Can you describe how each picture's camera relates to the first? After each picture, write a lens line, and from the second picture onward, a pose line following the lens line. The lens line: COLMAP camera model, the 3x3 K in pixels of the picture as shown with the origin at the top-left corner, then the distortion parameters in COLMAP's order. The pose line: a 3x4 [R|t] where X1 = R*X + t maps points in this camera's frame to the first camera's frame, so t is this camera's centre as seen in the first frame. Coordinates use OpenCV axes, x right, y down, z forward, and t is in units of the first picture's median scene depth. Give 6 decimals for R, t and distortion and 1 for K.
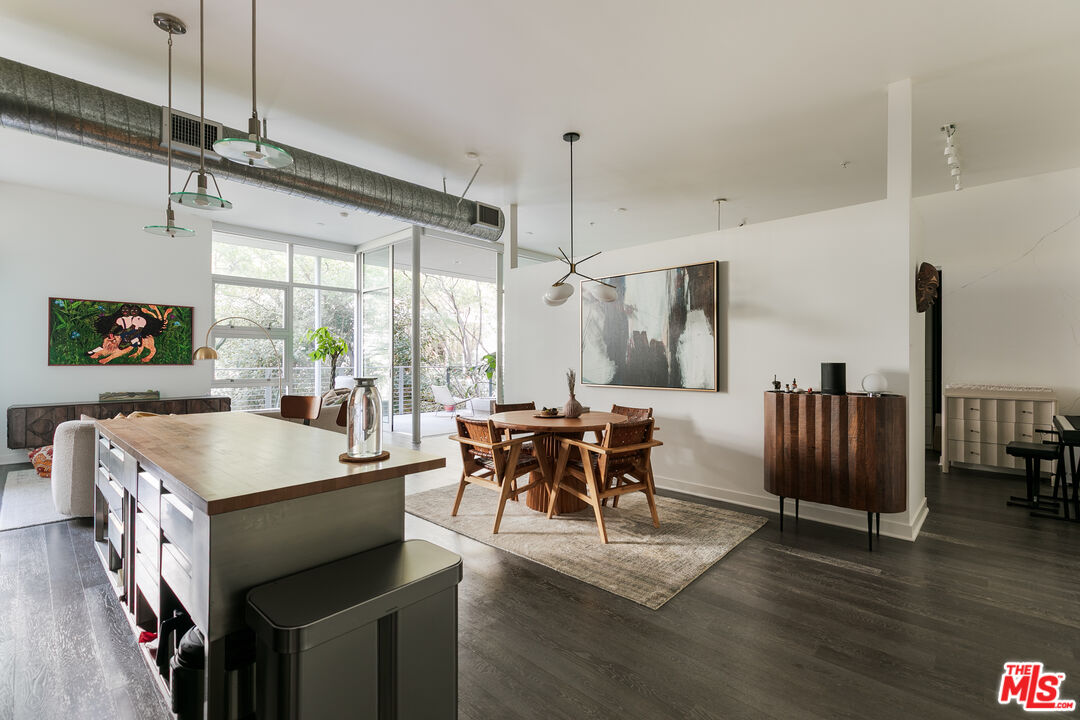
lens RADIAL K [[484.0, 0, 538.5], [0, 484.0, 355.7], [0, 0, 1]] dist [0.001445, 0.000158]
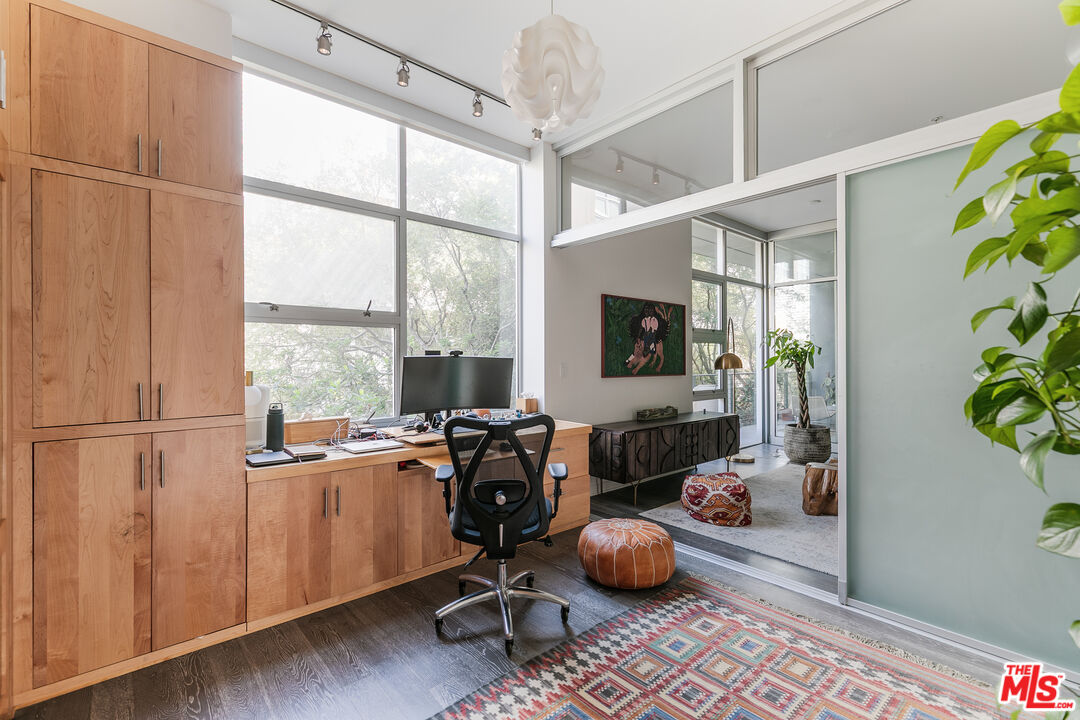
lens RADIAL K [[478.6, 0, 540.0], [0, 478.6, 360.0], [0, 0, 1]] dist [-0.000448, -0.000602]
pose [[0.995358, 0.001577, -0.096224, -0.938451], [-0.000858, 0.999971, 0.007507, -0.013529], [0.096233, -0.007389, 0.995331, 0.167432]]
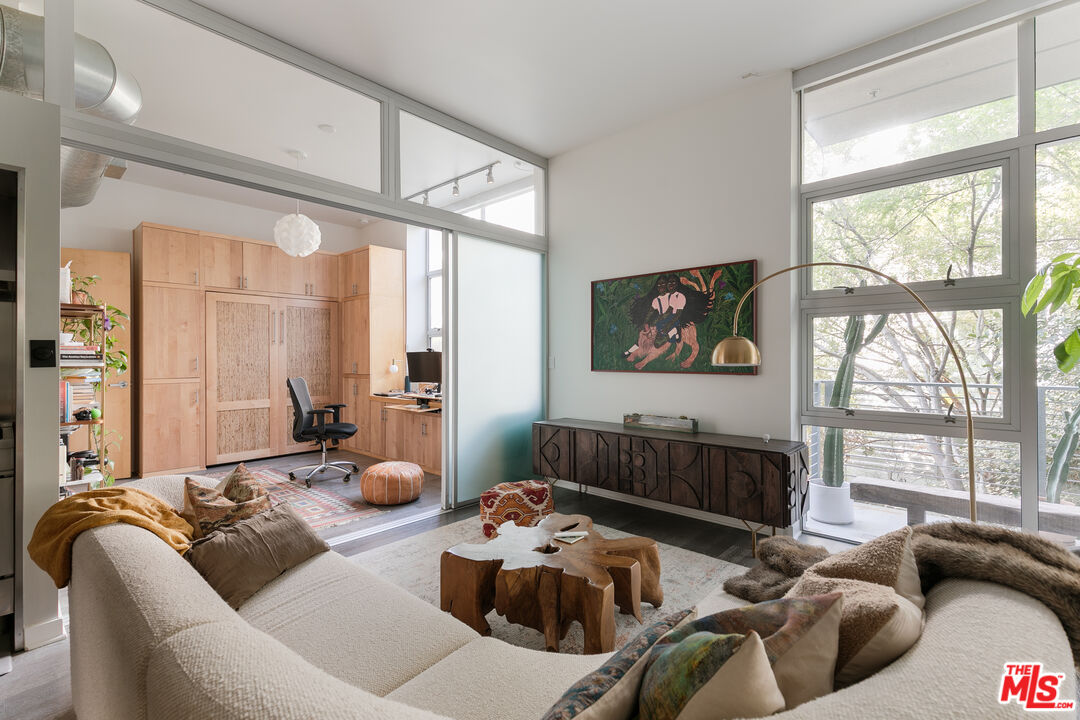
lens RADIAL K [[484.0, 0, 538.5], [0, 484.0, 355.7], [0, 0, 1]] dist [0.001445, 0.000158]
pose [[0.010260, -0.006841, -0.999924, -0.225484], [0.007056, 0.999952, -0.006769, 0.000951], [0.999922, -0.006986, 0.010308, 0.819631]]
